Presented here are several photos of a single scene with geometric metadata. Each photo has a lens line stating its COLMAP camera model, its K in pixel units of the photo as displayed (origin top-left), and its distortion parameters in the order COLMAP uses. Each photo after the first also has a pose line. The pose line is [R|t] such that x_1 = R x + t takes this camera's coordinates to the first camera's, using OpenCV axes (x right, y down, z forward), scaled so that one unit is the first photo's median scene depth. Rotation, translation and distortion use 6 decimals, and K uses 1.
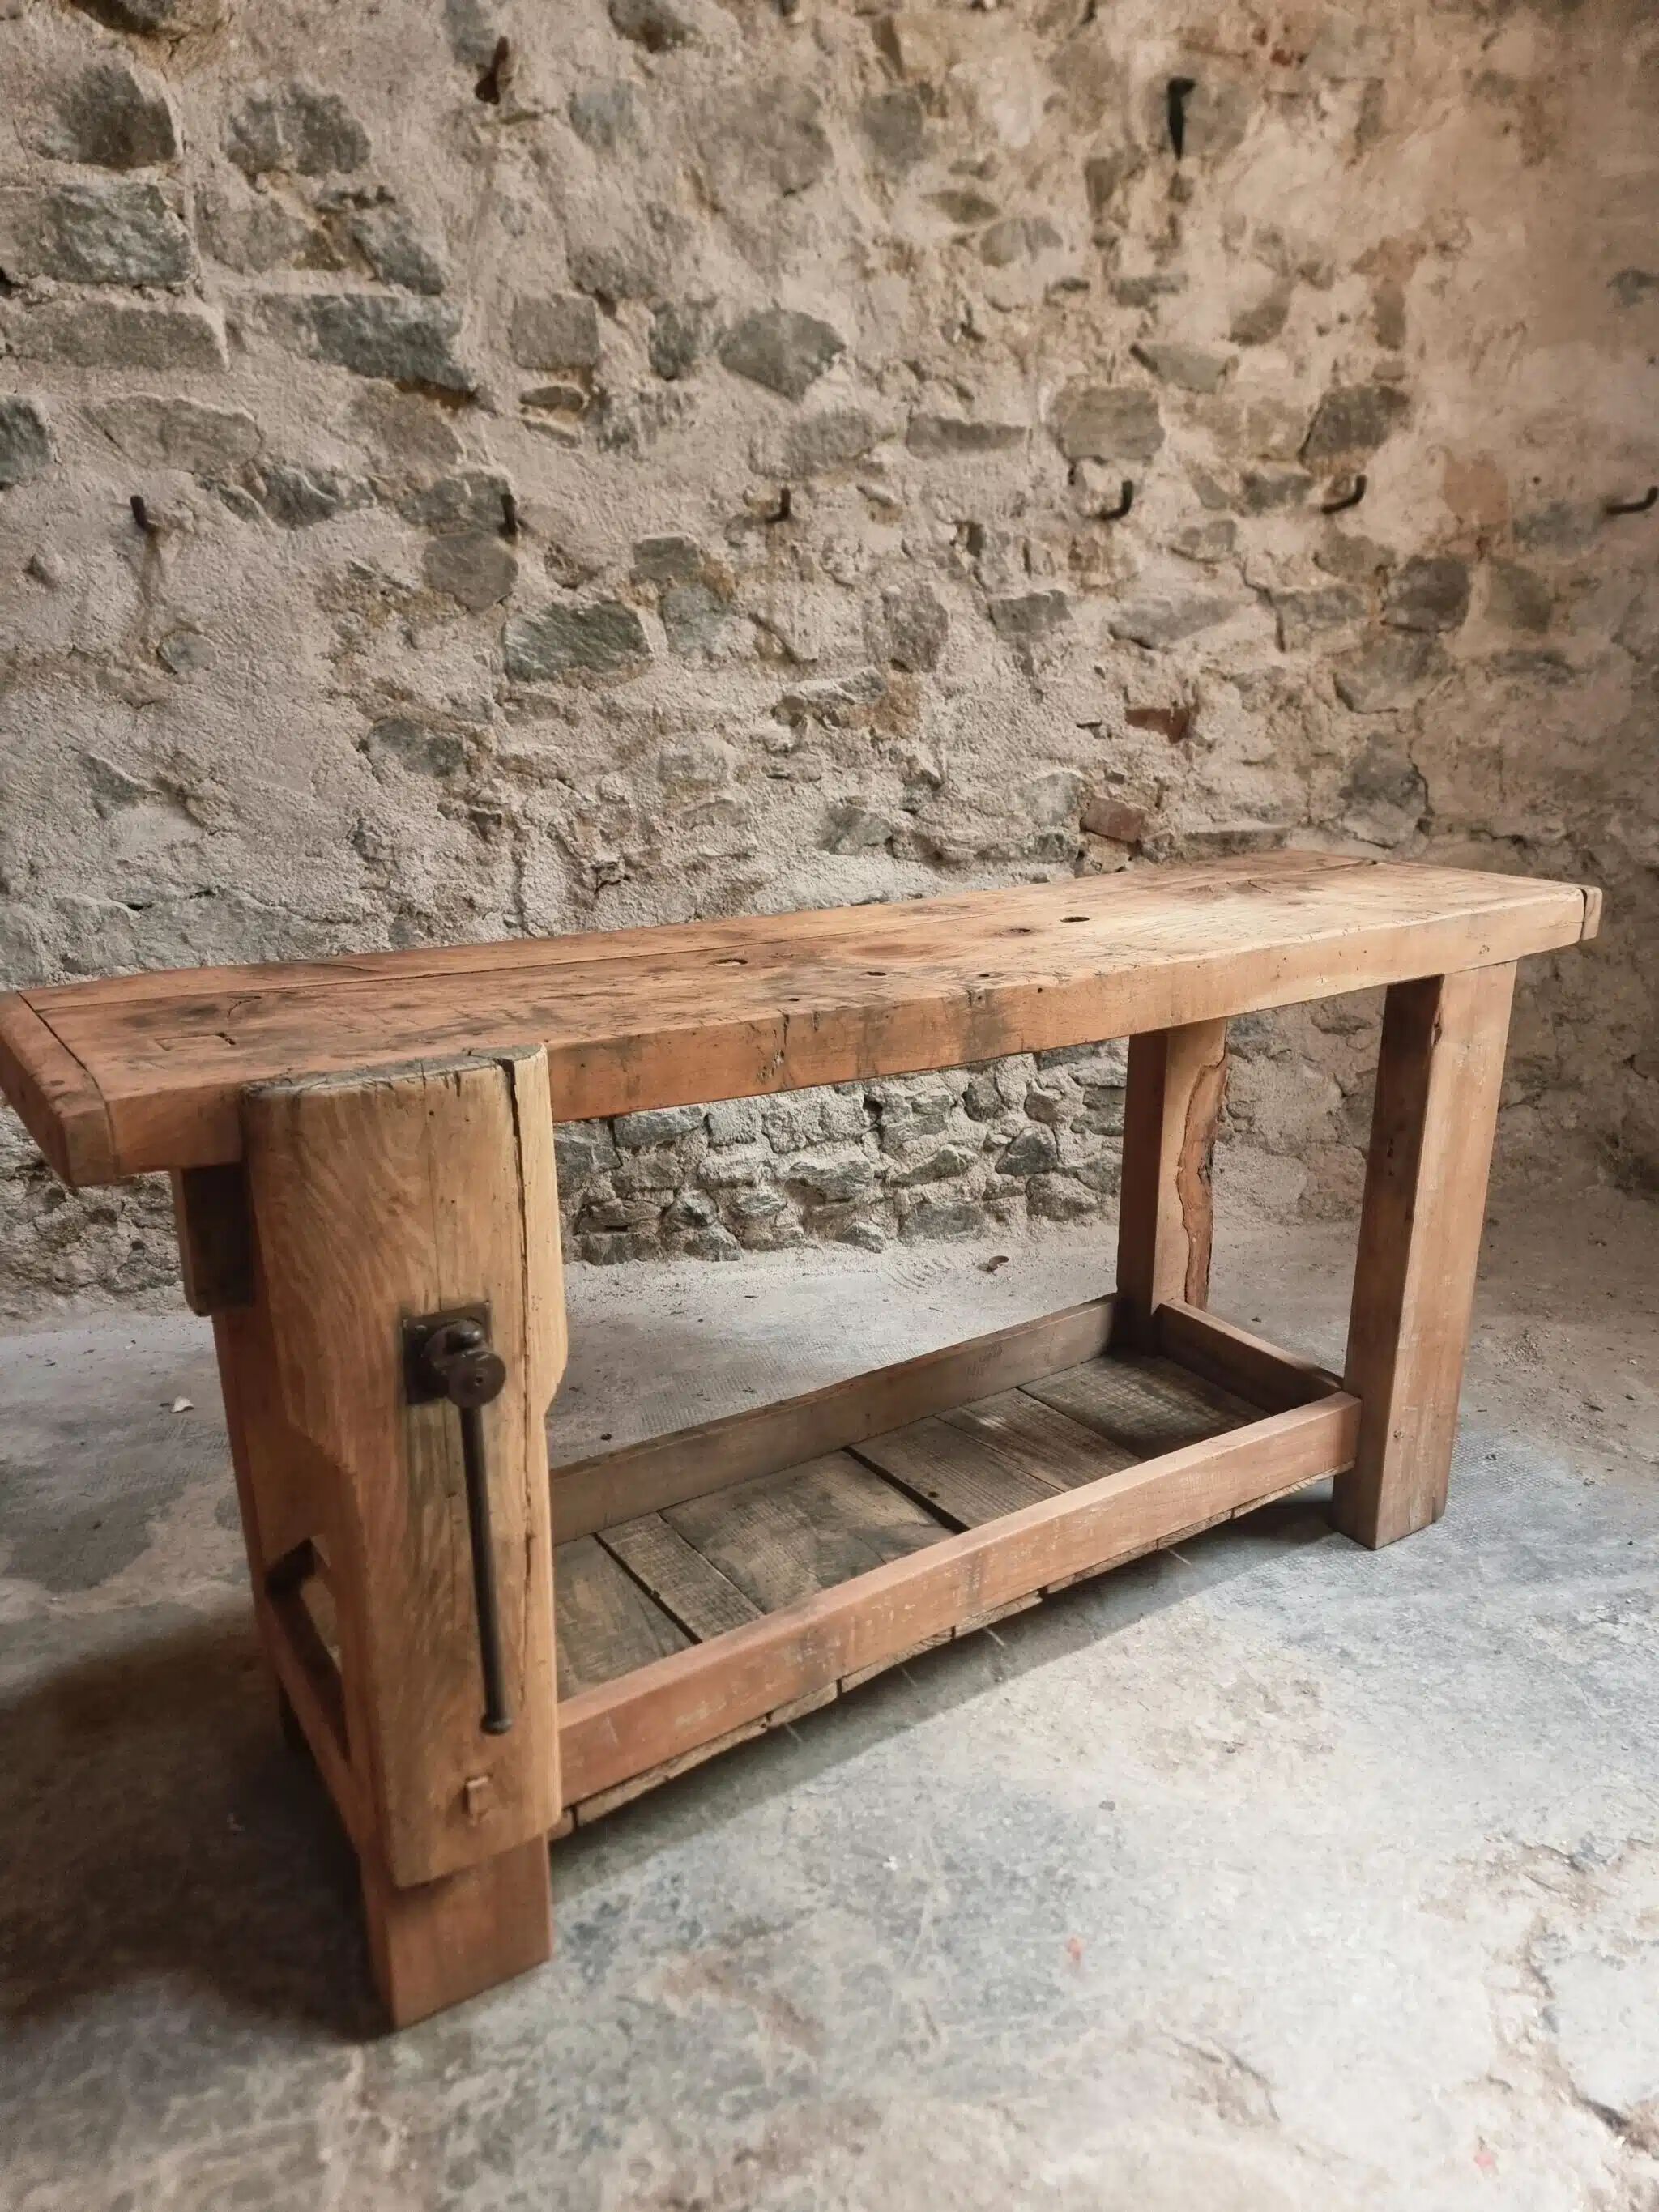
lens RADIAL K [[1546.3, 0, 803.5], [0, 1546.3, 1132.9], [0, 0, 1]] dist [0.071499, -0.070107]
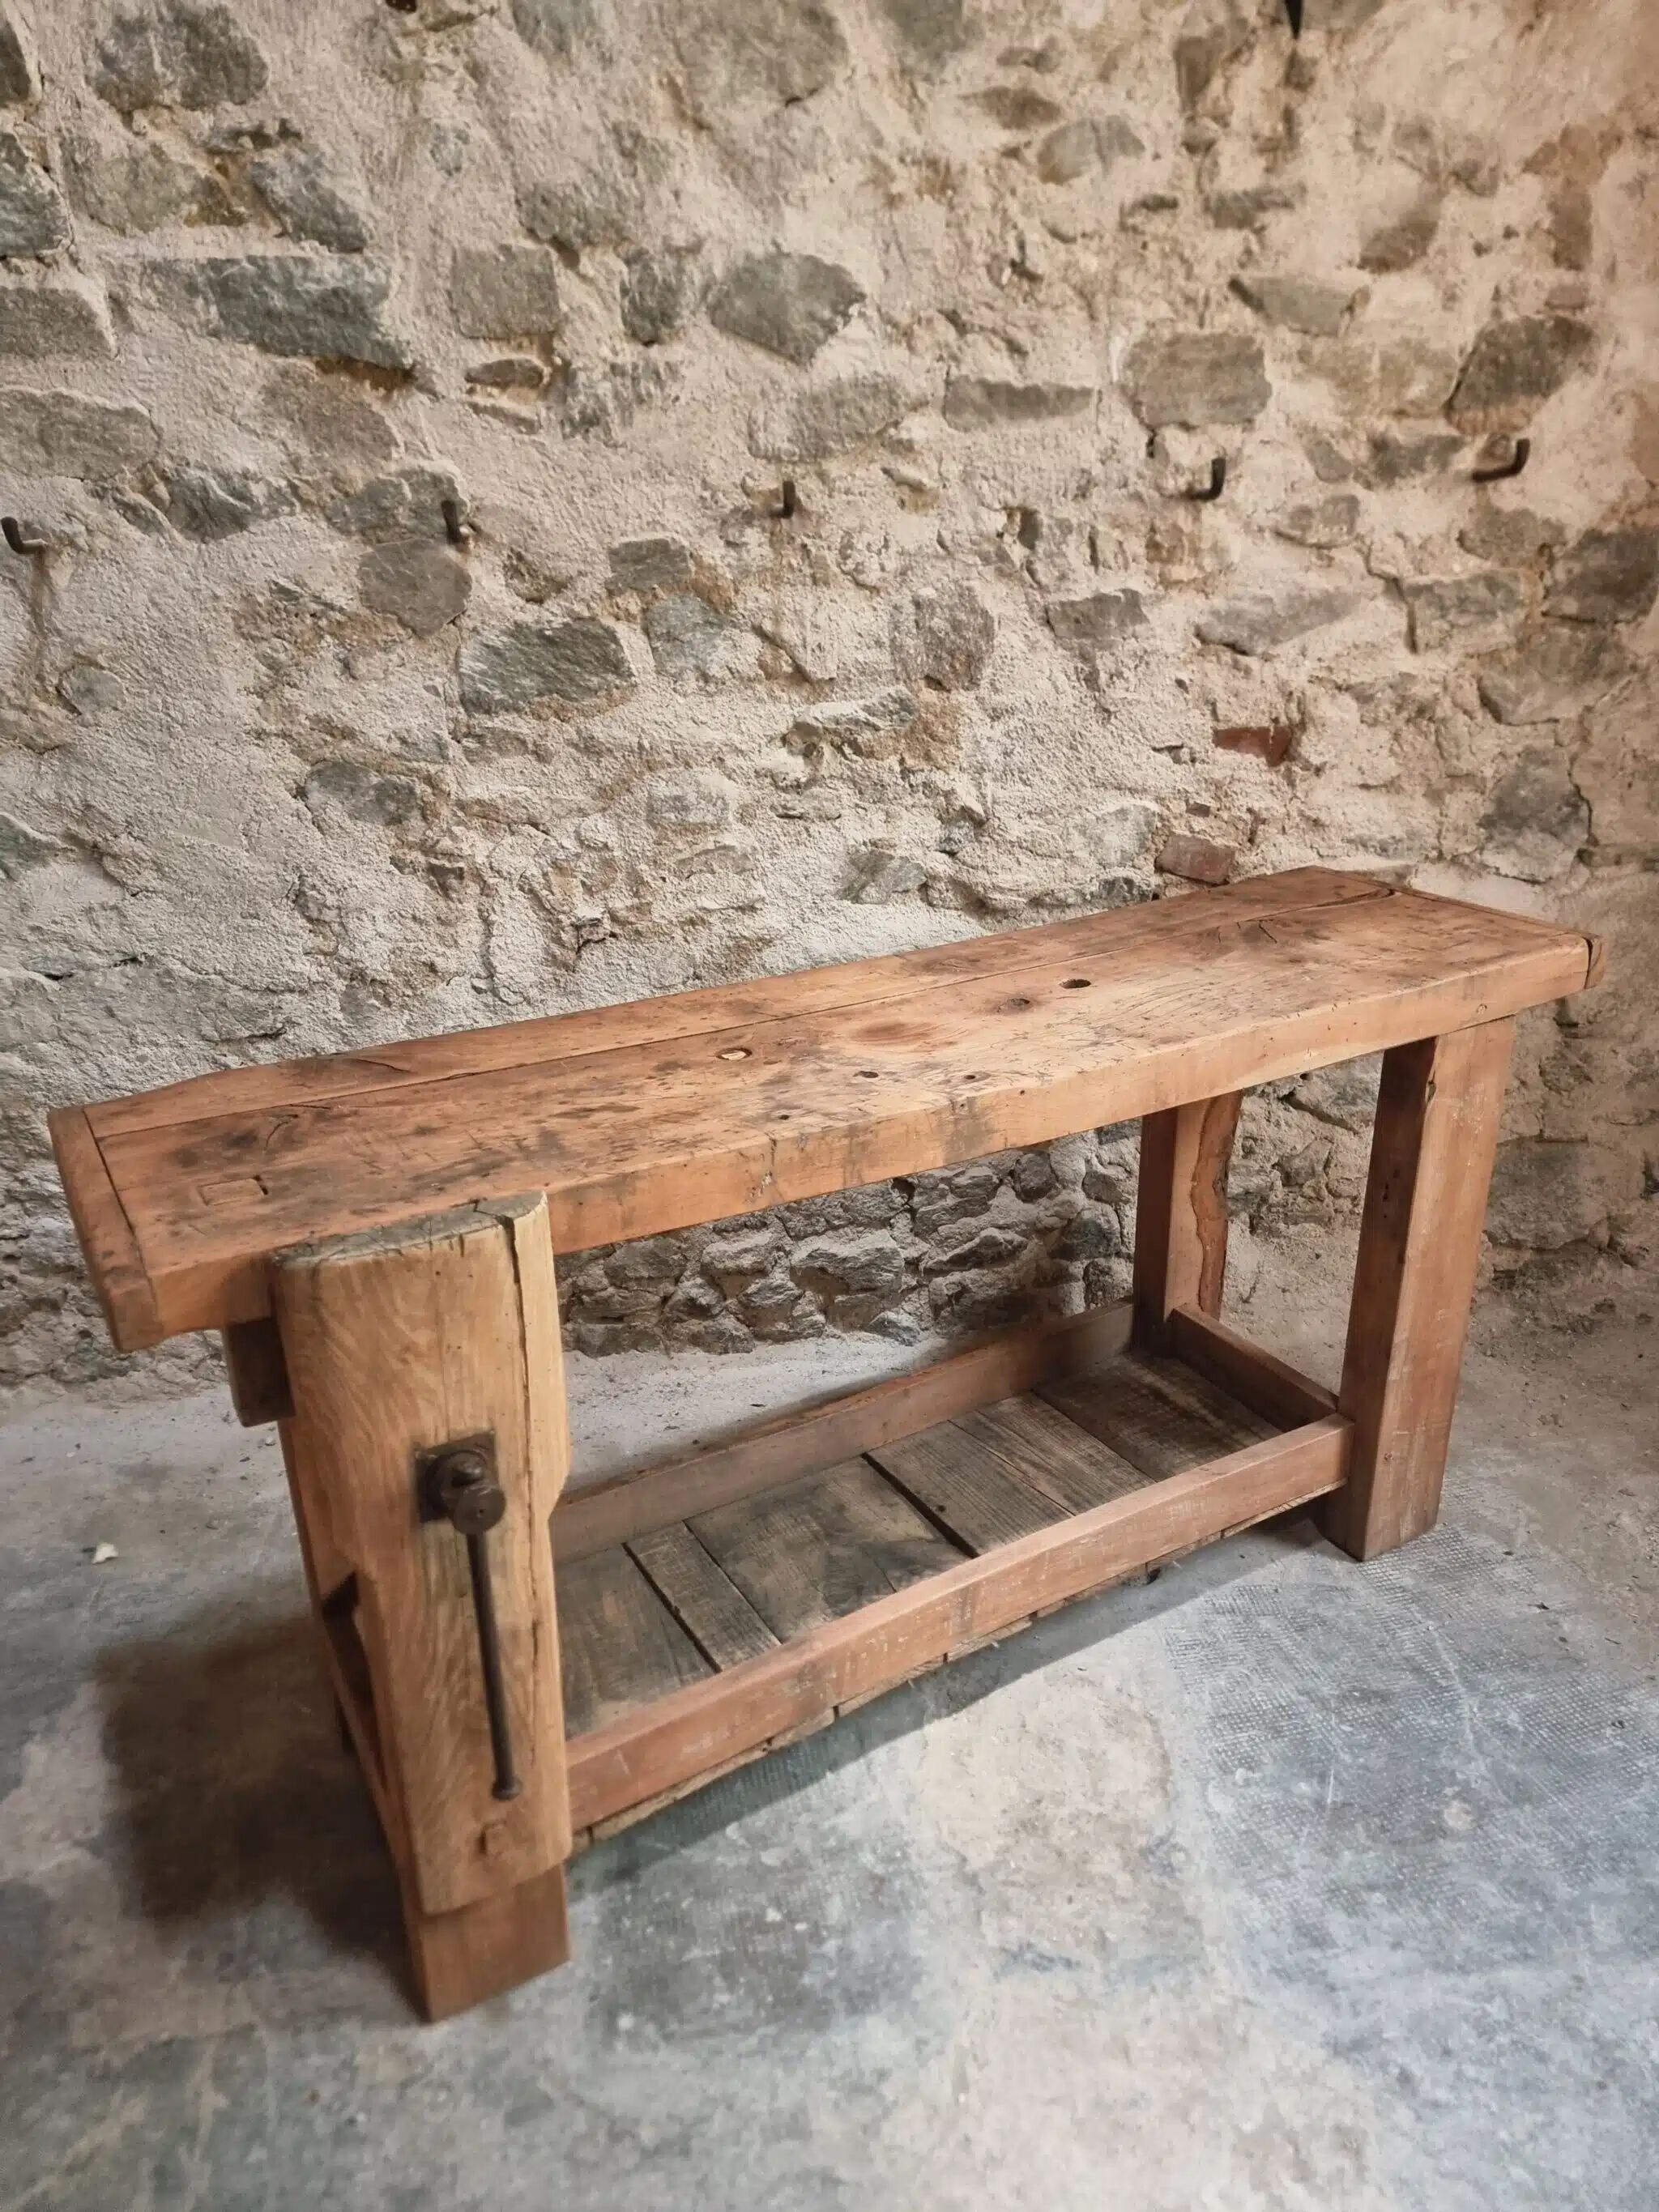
lens RADIAL K [[1543.3, 0, 808.6], [0, 1543.3, 1111.3], [0, 0, 1]] dist [0.070221, -0.067182]
pose [[0.996300, 0.017894, -0.084066, 0.071184], [-0.009810, 0.995371, 0.095608, -0.157974], [0.085388, -0.094430, 0.991863, 0.157790]]
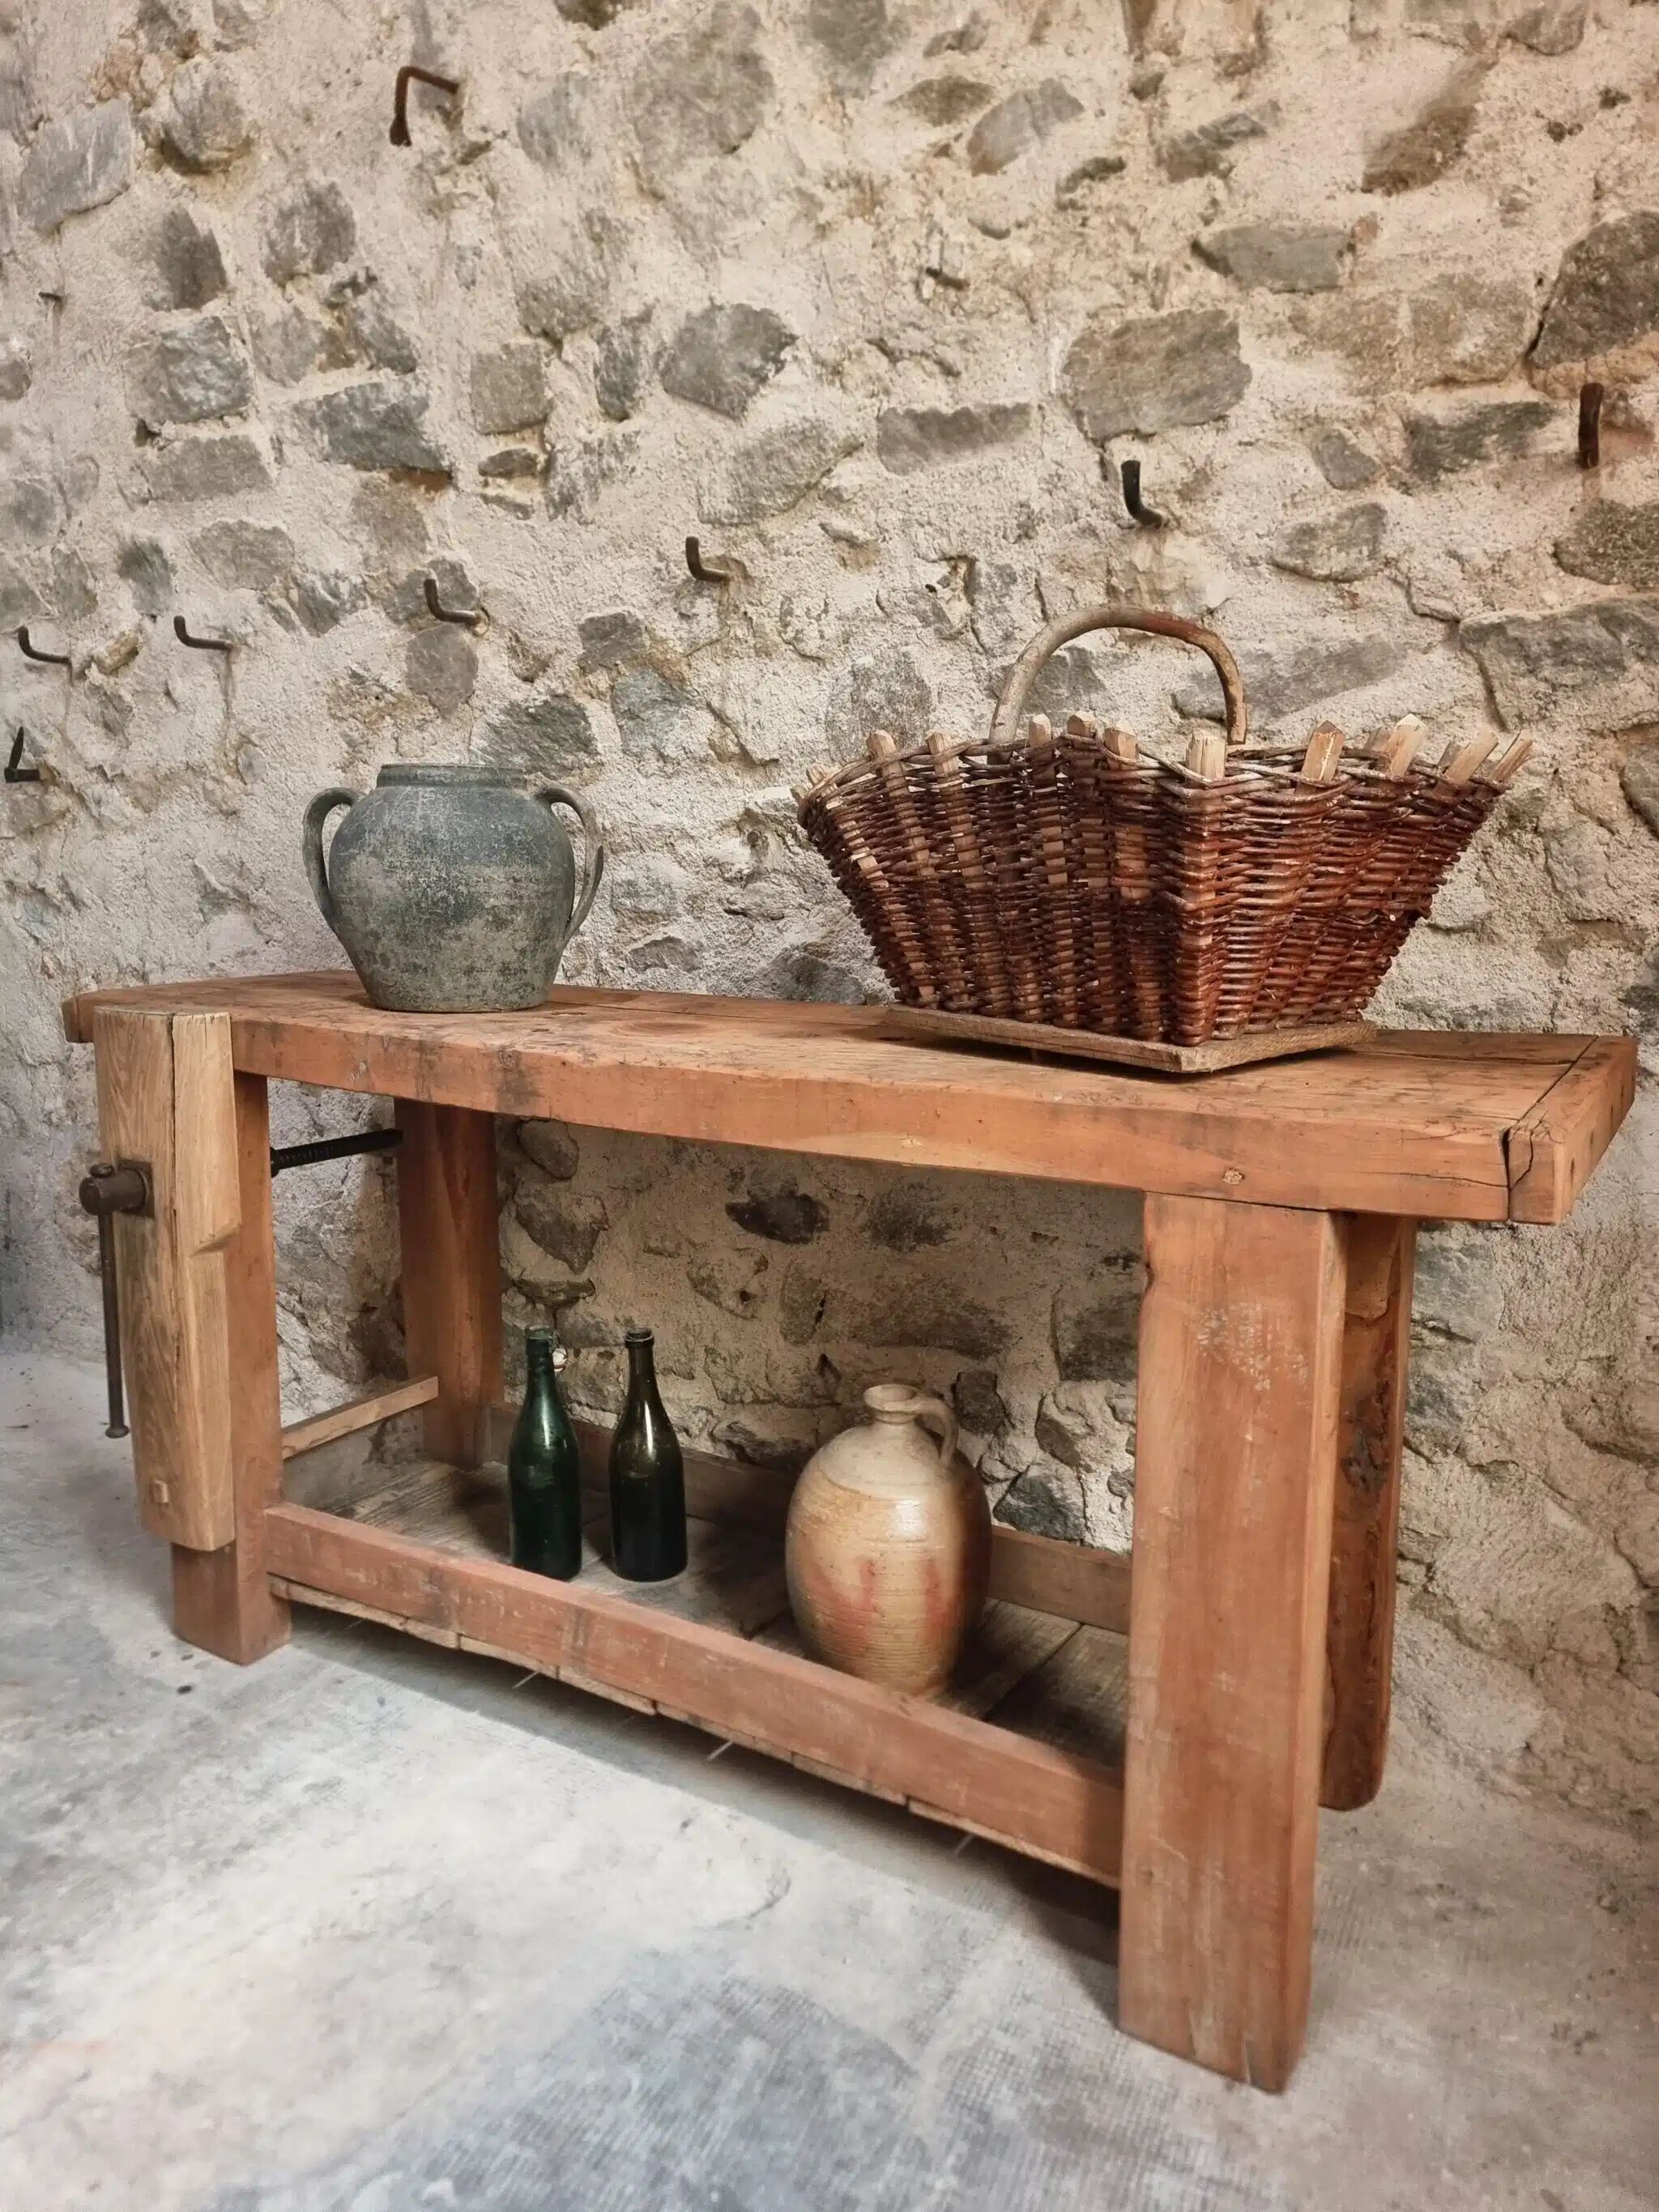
lens RADIAL K [[1540.5, 0, 813.8], [0, 1540.5, 1127.3], [0, 0, 1]] dist [0.059430, -0.056367]
pose [[0.733158, 0.138265, -0.665854, 0.553136], [-0.191337, 0.981500, -0.006868, -0.135534], [0.652587, 0.132438, 0.746050, 0.503919]]
